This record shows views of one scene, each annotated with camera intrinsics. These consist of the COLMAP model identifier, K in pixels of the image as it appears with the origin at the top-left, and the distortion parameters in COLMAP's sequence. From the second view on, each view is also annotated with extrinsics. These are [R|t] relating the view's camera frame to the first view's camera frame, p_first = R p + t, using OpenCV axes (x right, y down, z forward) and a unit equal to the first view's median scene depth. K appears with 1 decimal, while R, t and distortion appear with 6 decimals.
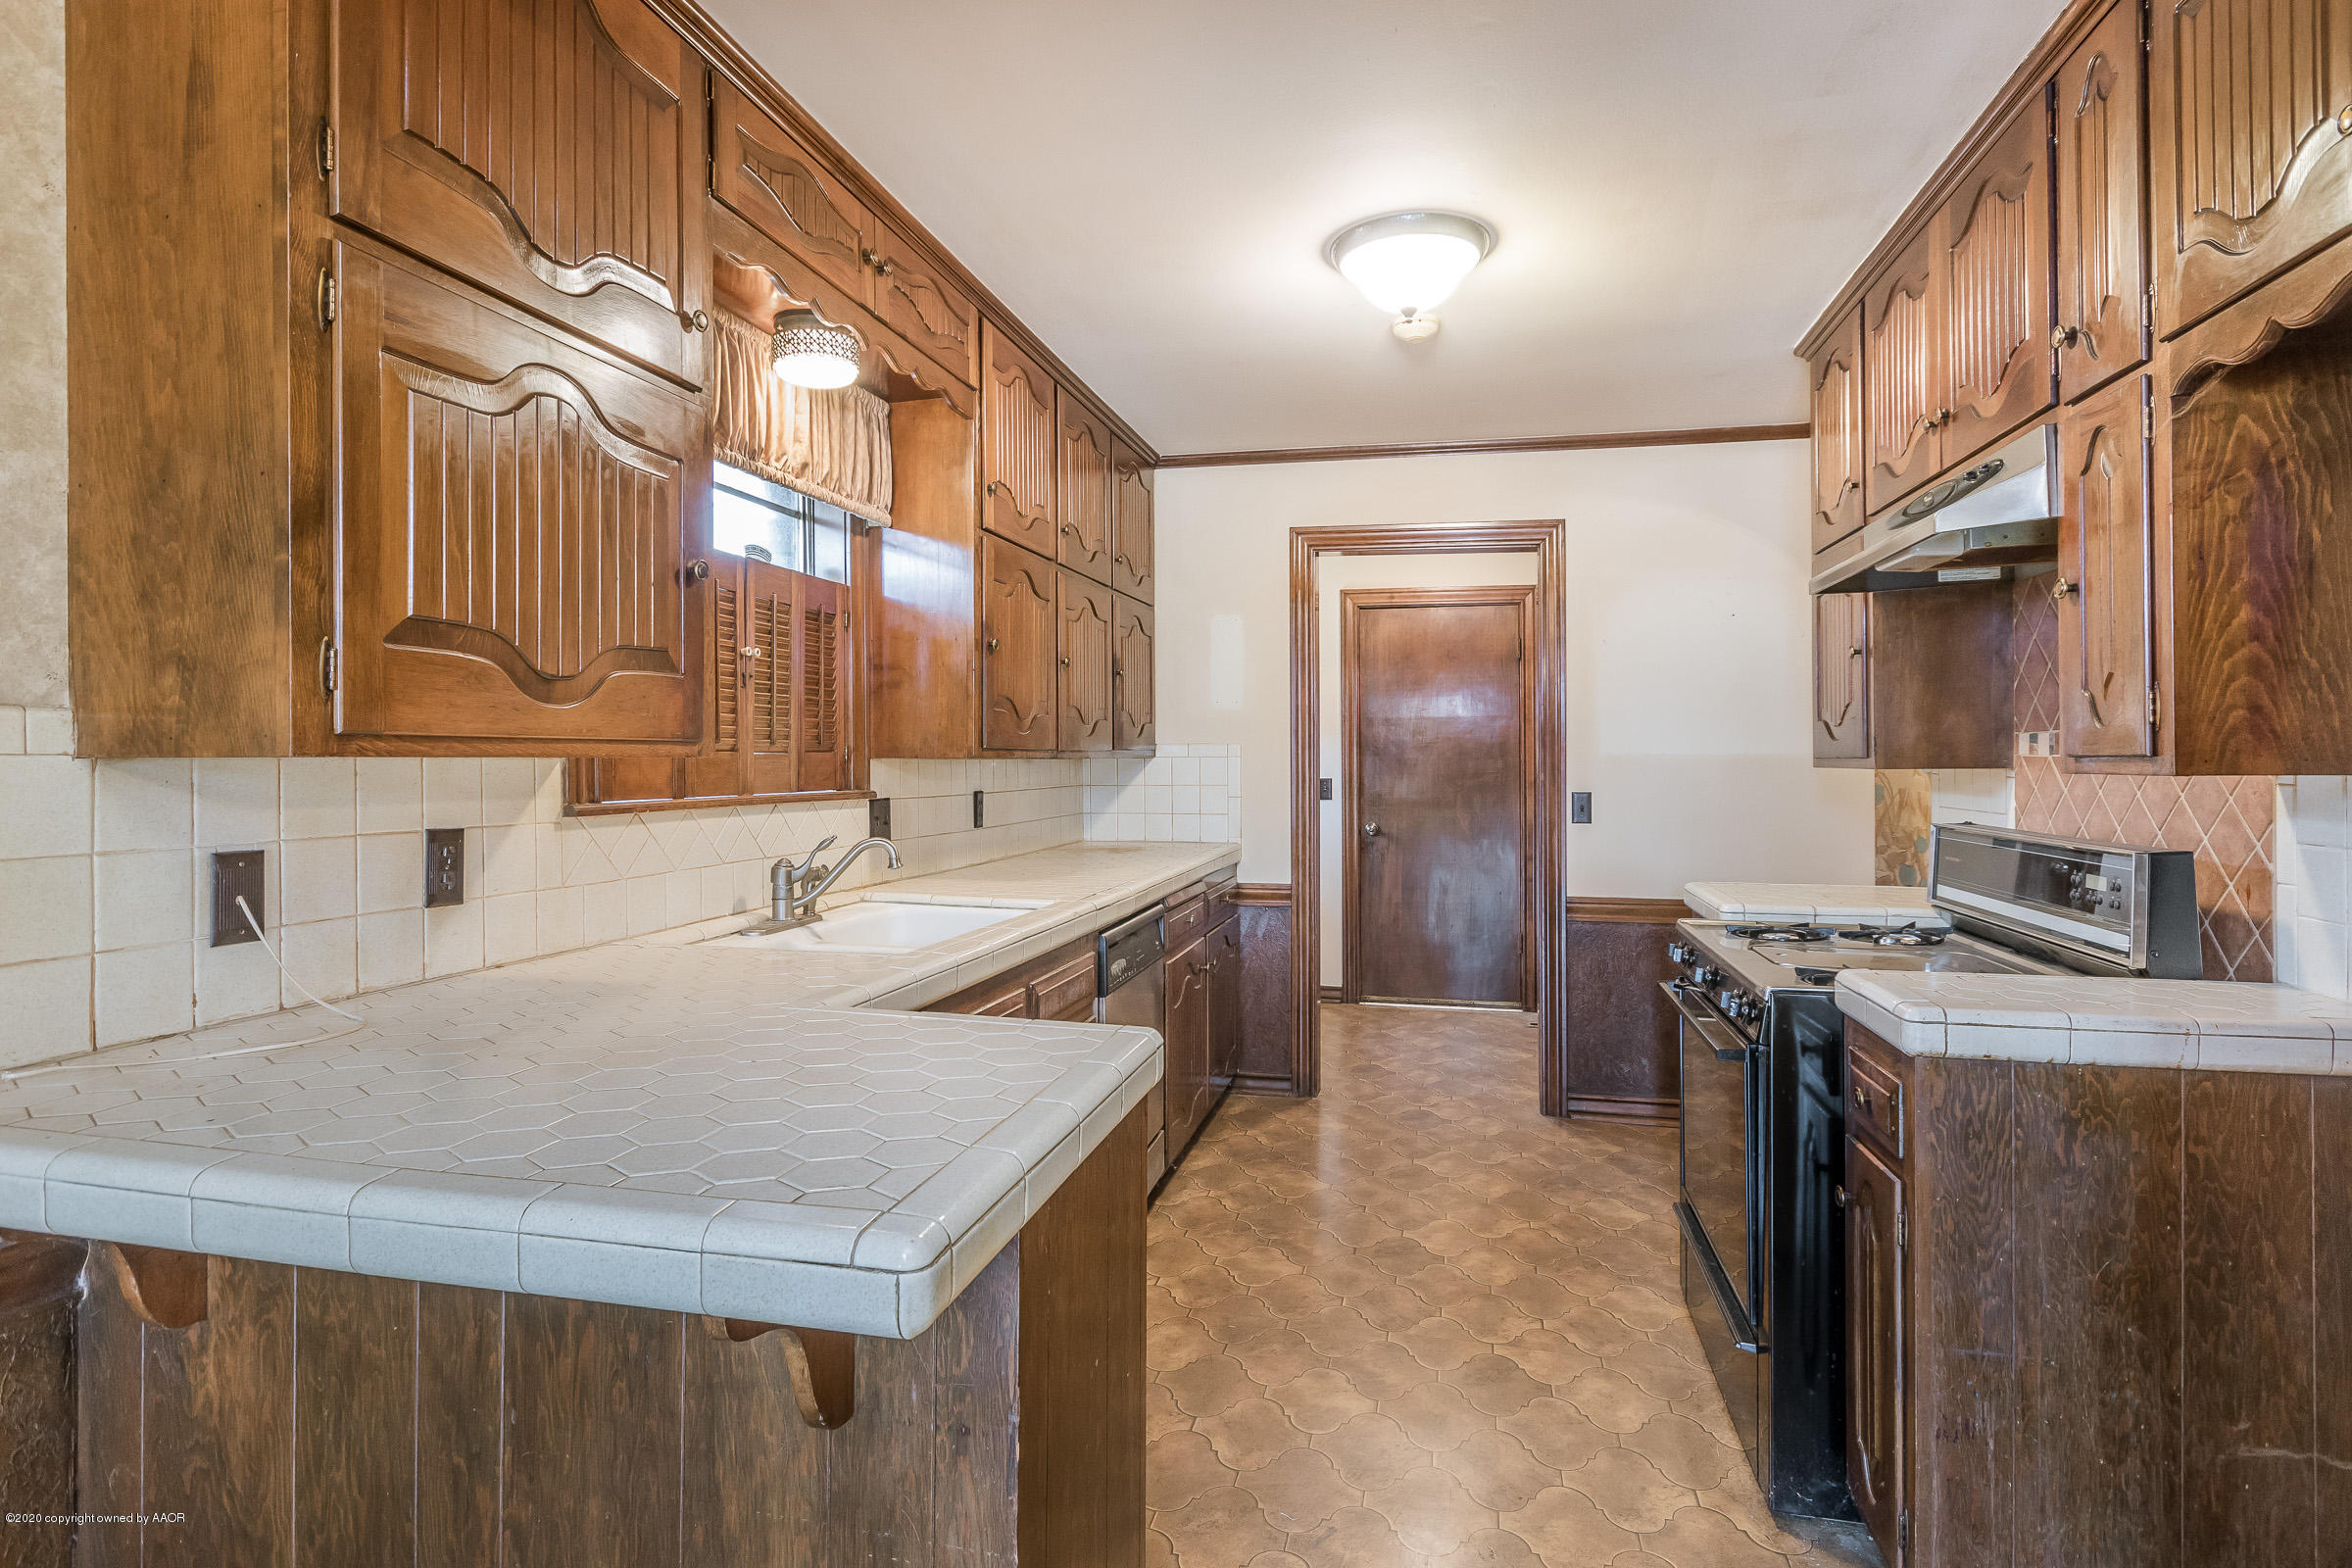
lens RADIAL K [[1247.4, 0, 1180.7], [0, 1247.4, 762.1], [0, 0, 1]] dist [-0.000416, 0.000455]
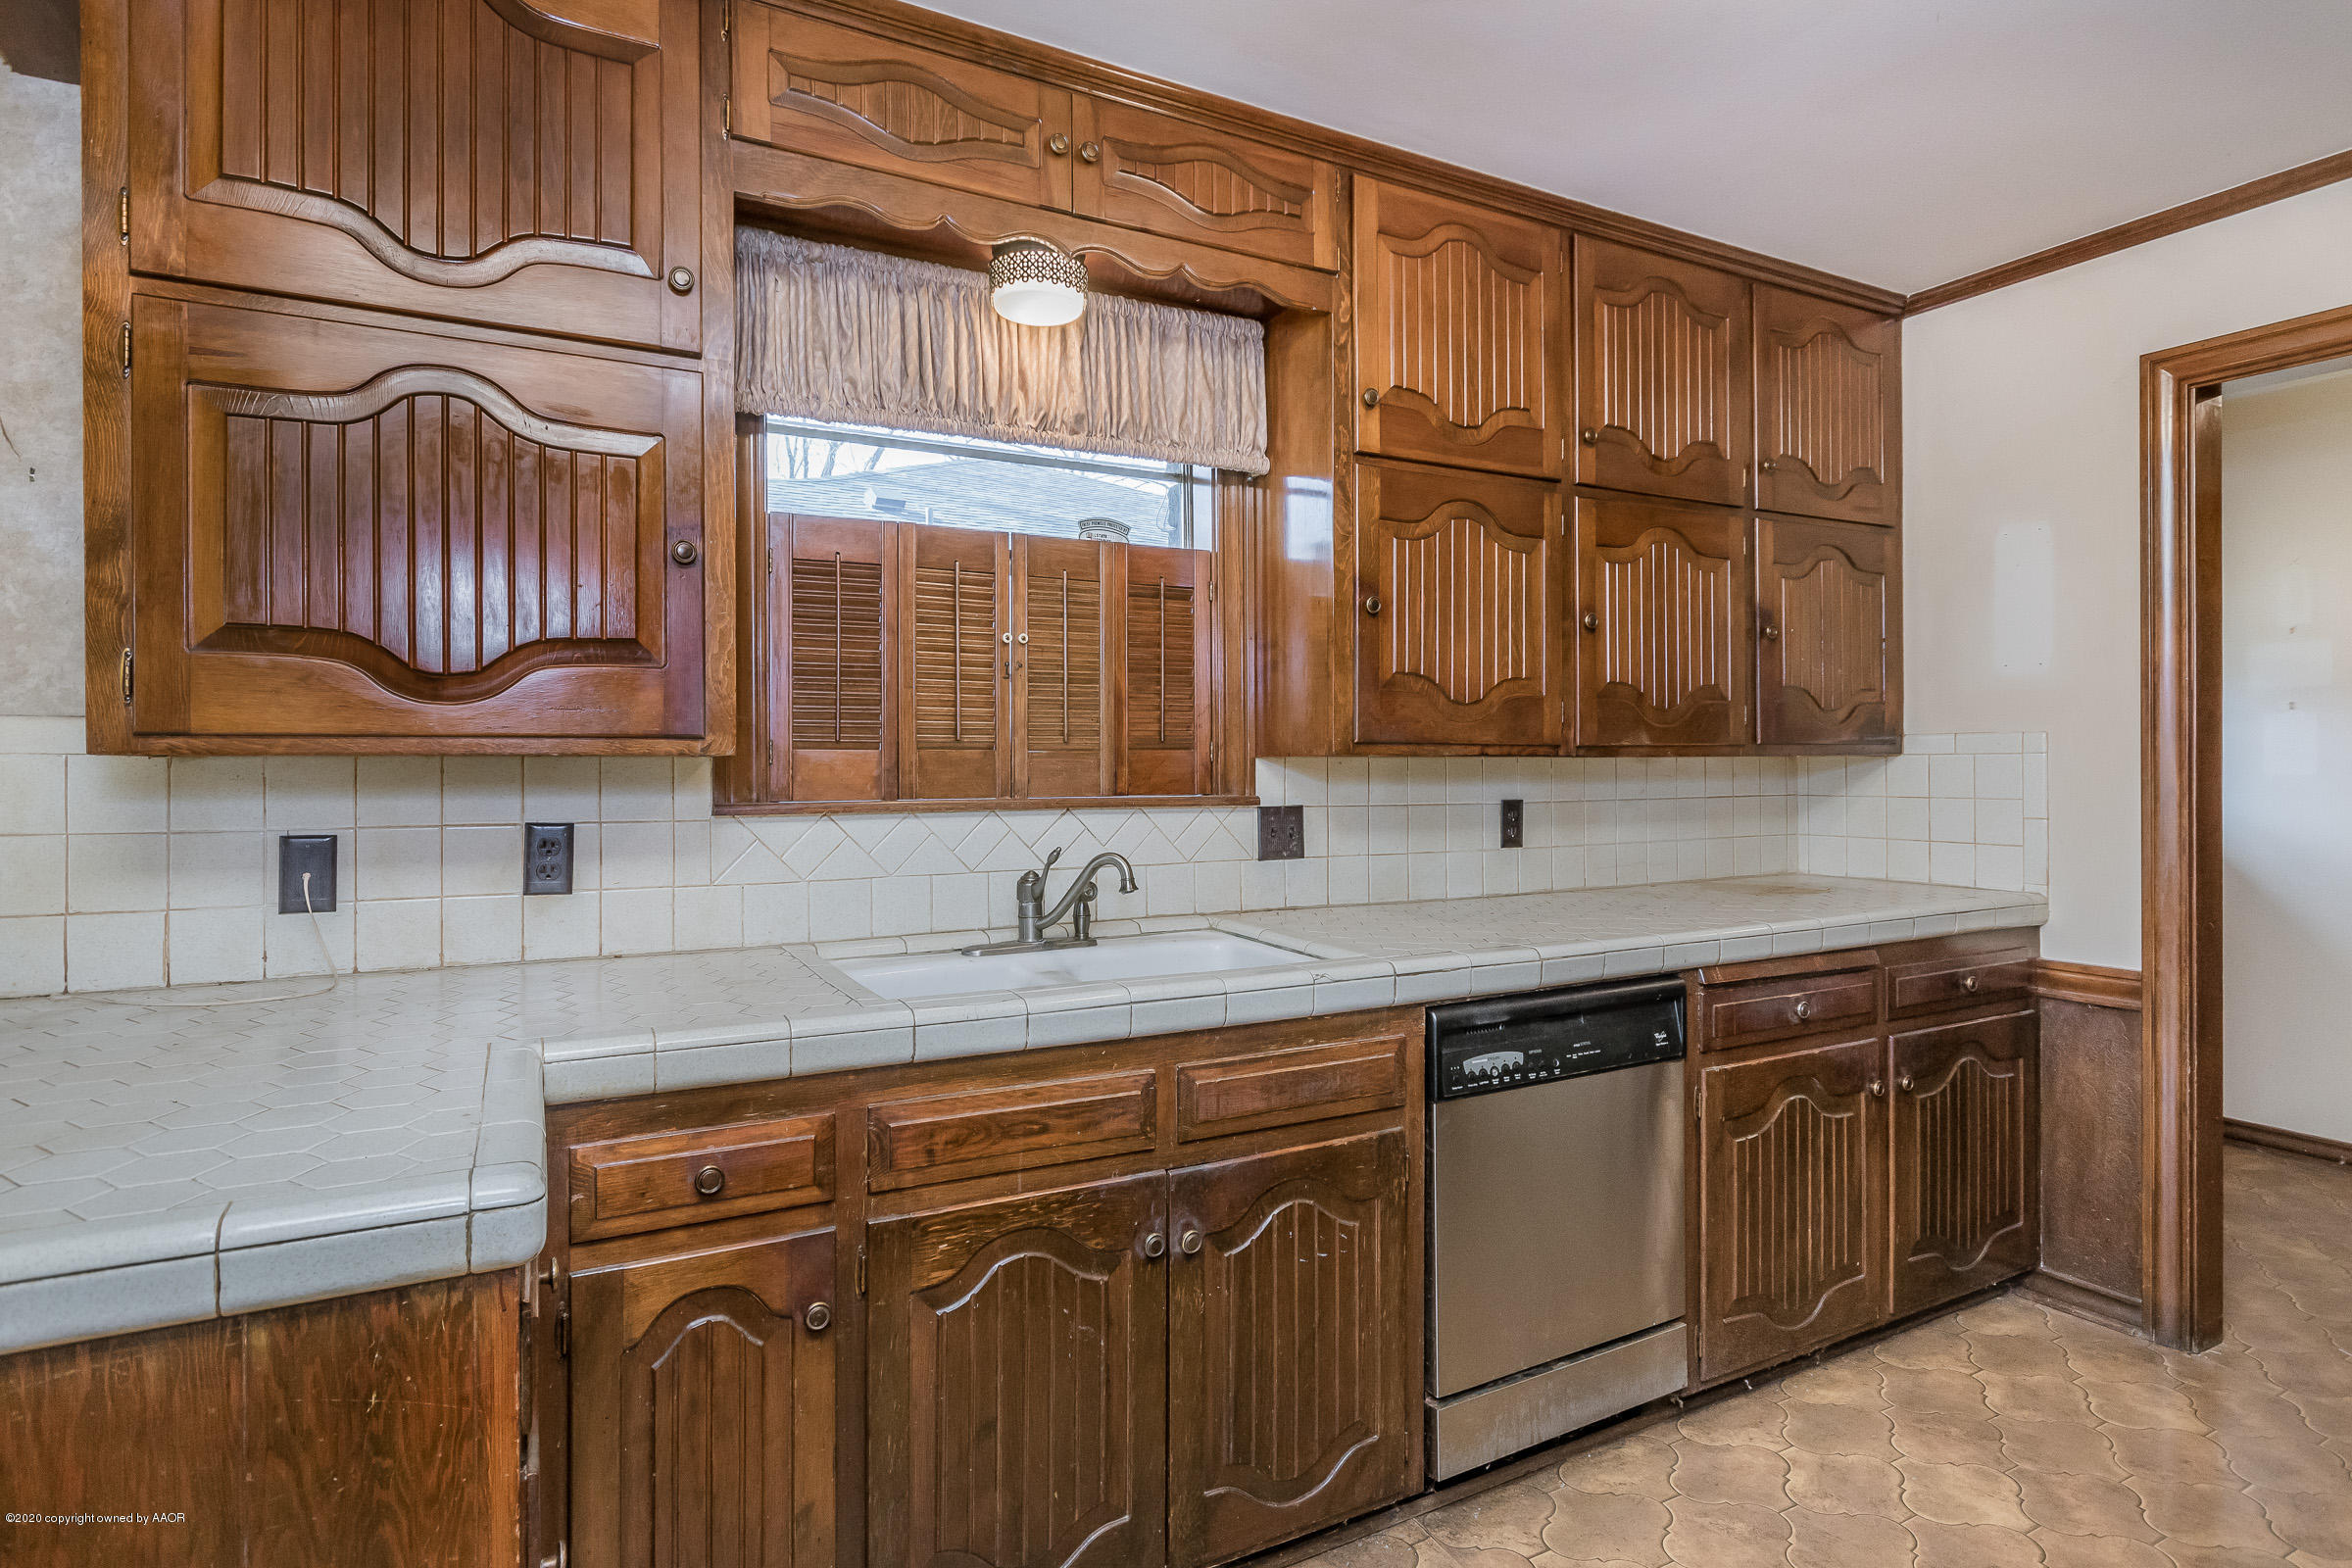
lens RADIAL K [[1242.2, 0, 1176.0], [0, 1242.2, 775.8], [0, 0, 1]] dist [-0.003014, 0.000139]
pose [[0.656641, 0.004460, -0.754191, 0.361699], [0.000489, 0.999980, 0.006339, 0.003871], [0.754204, -0.004532, 0.656625, 0.450689]]
